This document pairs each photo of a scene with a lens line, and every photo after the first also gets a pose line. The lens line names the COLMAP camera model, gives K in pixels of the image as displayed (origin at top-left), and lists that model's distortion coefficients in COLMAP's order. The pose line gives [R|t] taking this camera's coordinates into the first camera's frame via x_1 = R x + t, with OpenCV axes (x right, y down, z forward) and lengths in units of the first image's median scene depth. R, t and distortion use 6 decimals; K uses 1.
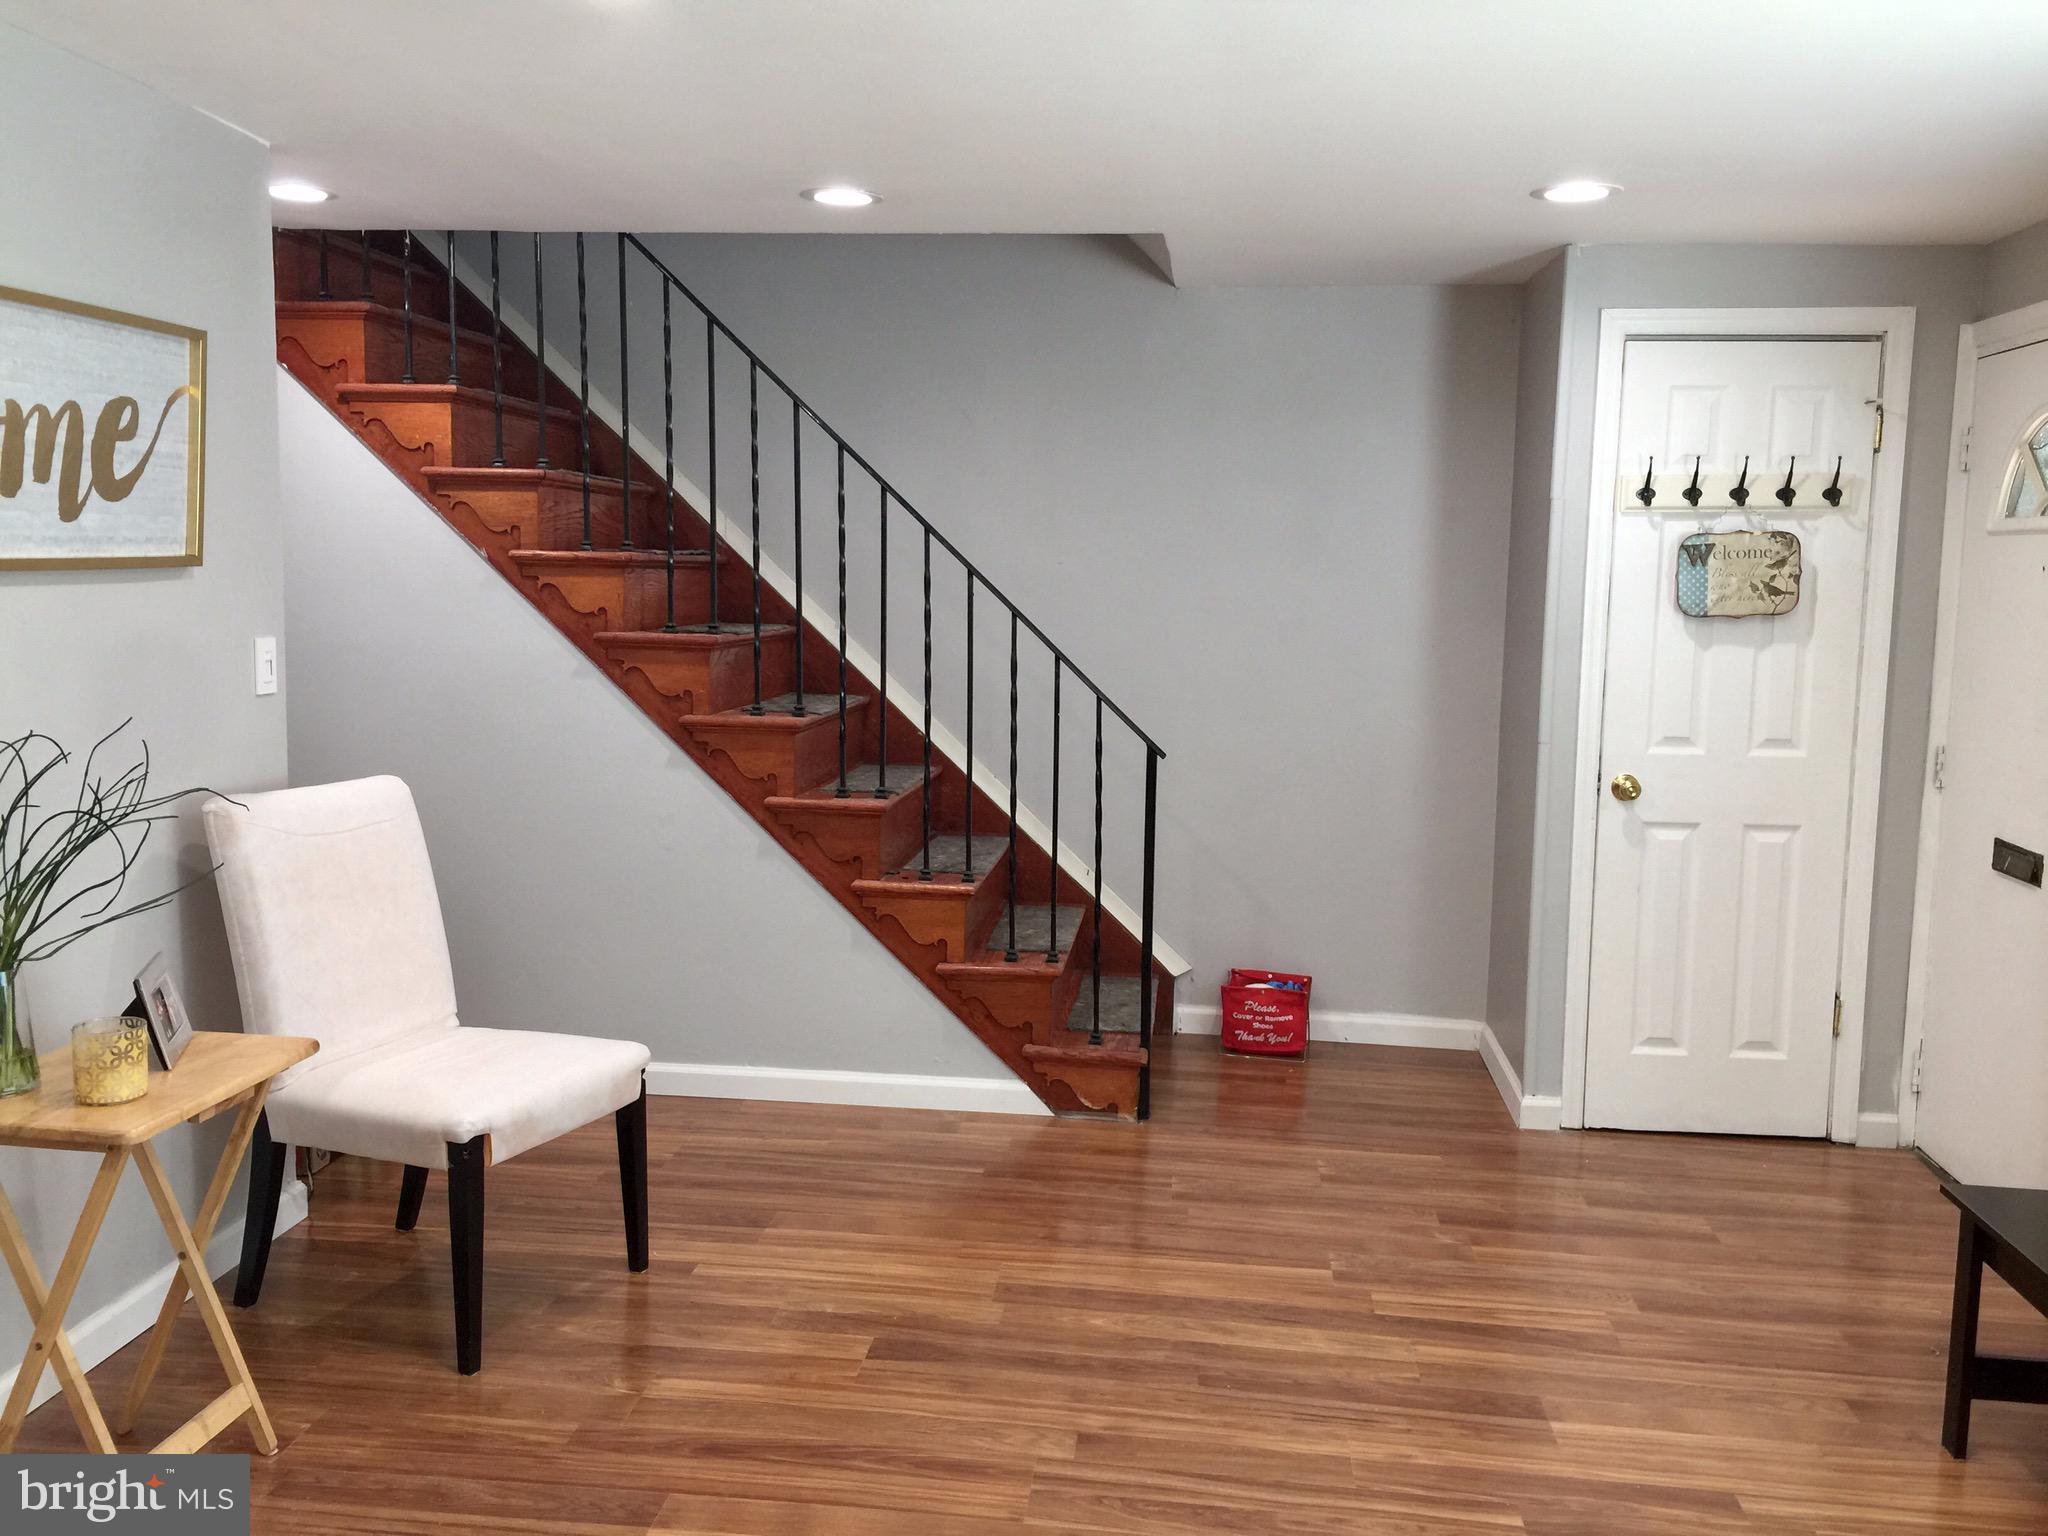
lens RADIAL K [[1725.4, 0, 1004.9], [0, 1725.4, 762.4], [0, 0, 1]] dist [0.064160, -0.084550]
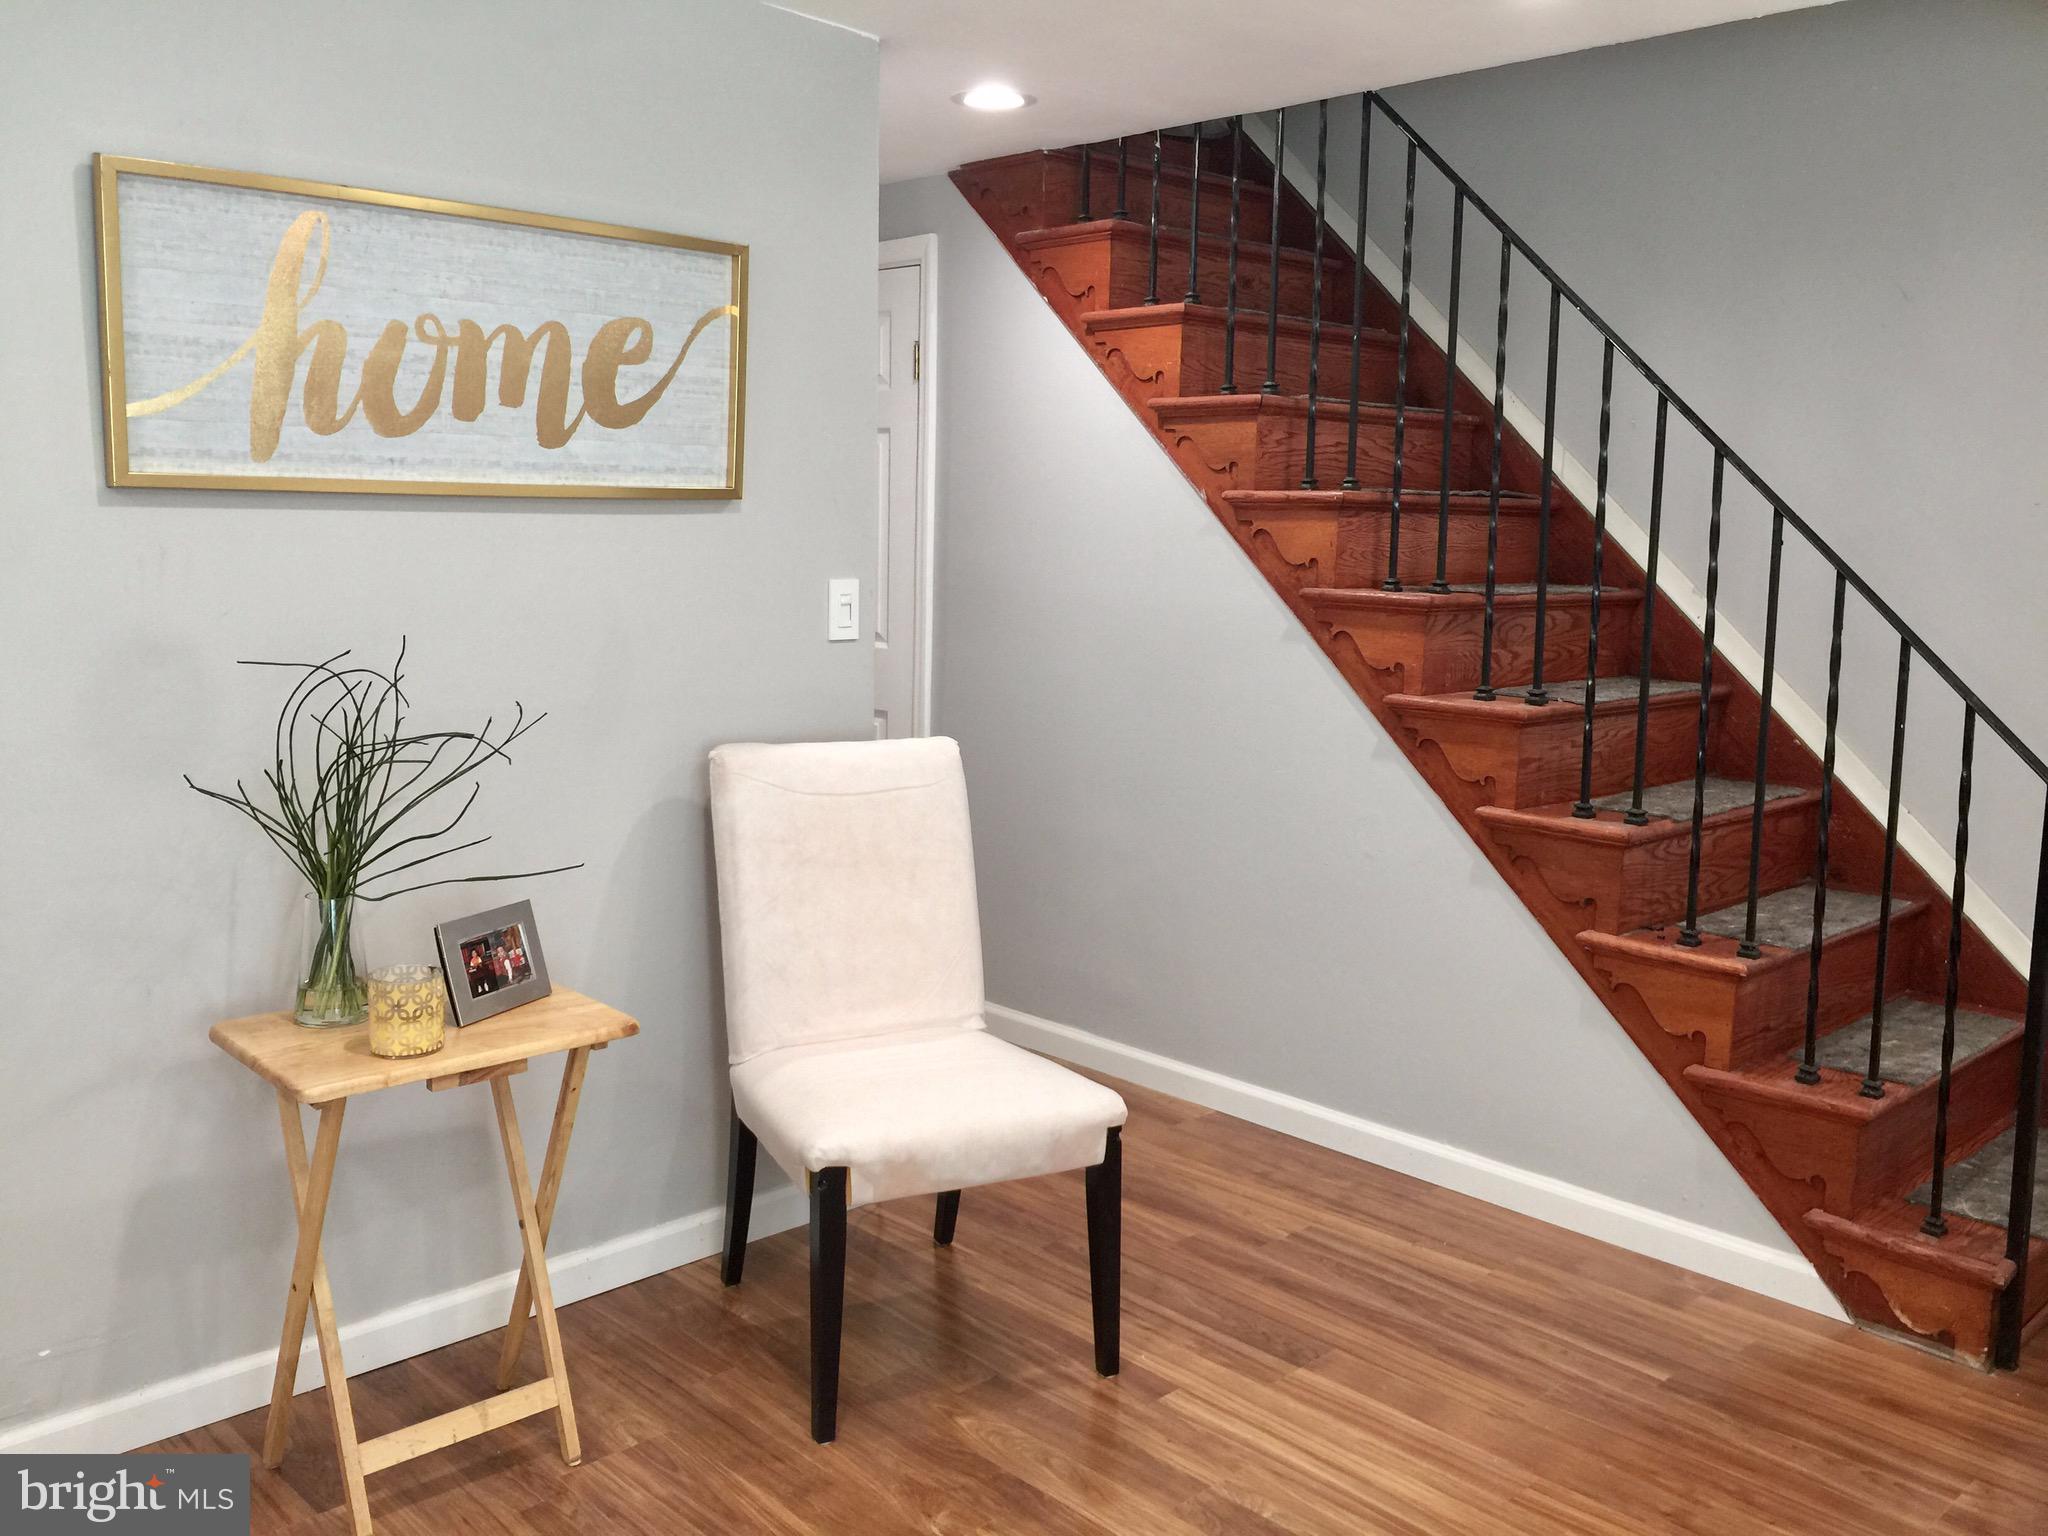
lens RADIAL K [[1725.4, 0, 1004.9], [0, 1725.4, 762.4], [0, 0, 1]] dist [0.064160, -0.084550]
pose [[0.772813, 0.086431, -0.628721, 0.189654], [-0.078107, 0.996105, 0.040928, -0.015136], [0.629809, 0.017478, 0.776553, 0.276035]]
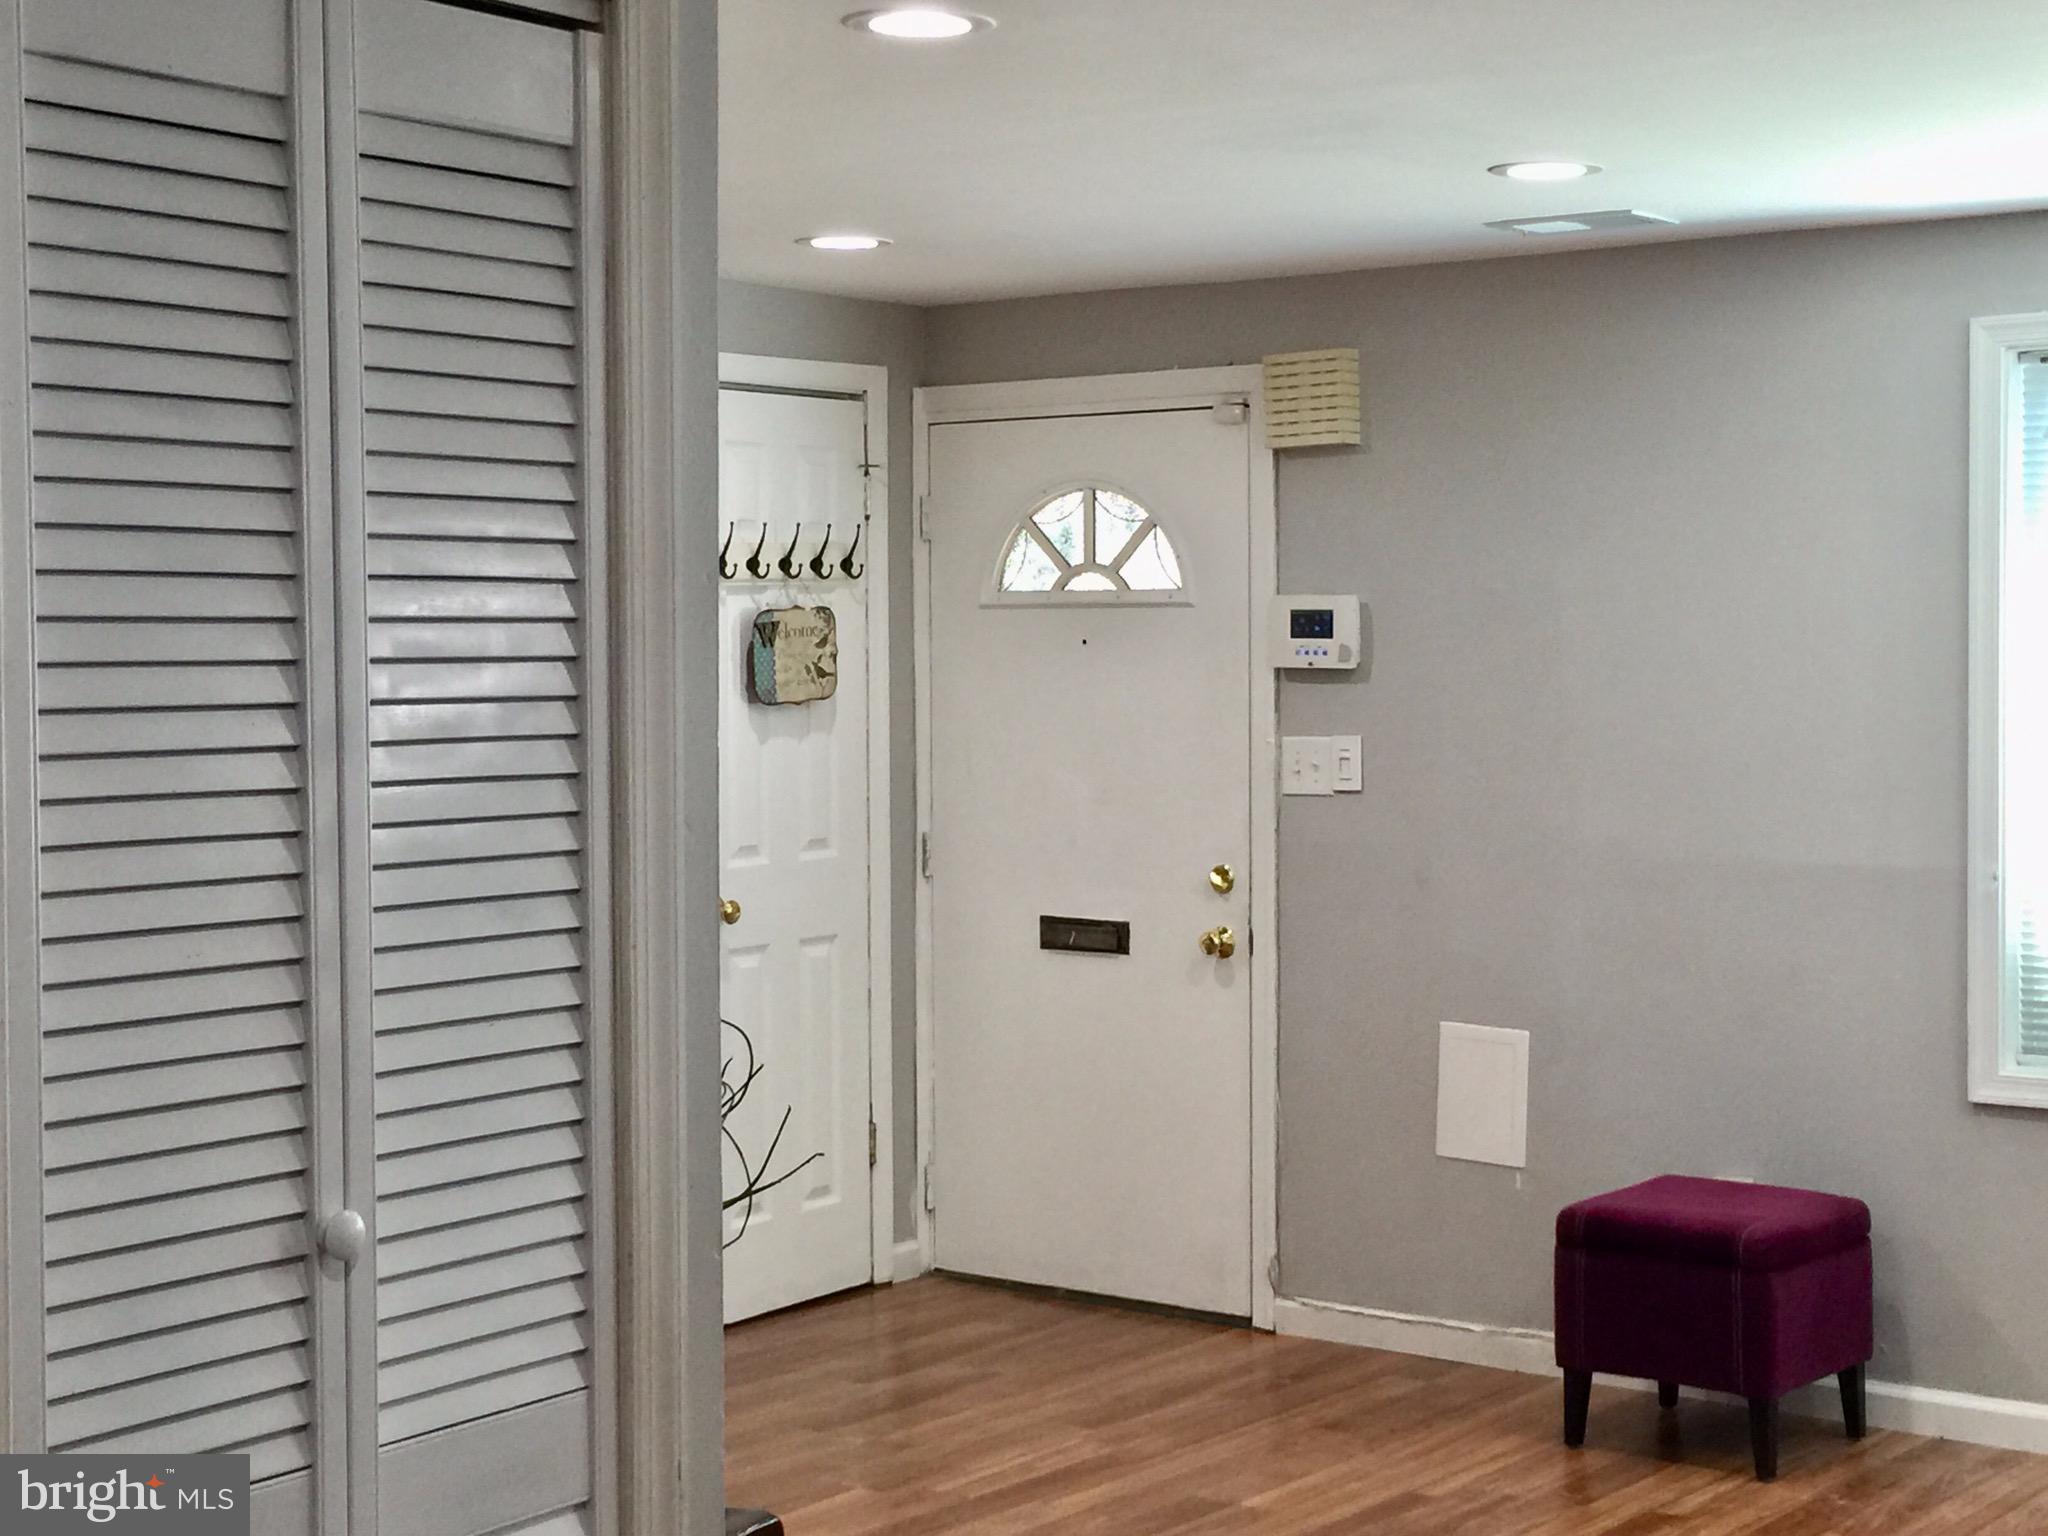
lens RADIAL K [[3076.6, 0, 1024.0], [0, 3076.6, 768.0], [0, 0, 1]] dist [0.044596, 0.093777]
pose [[0.511413, -0.058733, 0.857325, -0.858644], [0.113346, 0.993555, 0.000453, -0.038825], [-0.851827, 0.096943, 0.514775, 0.104793]]
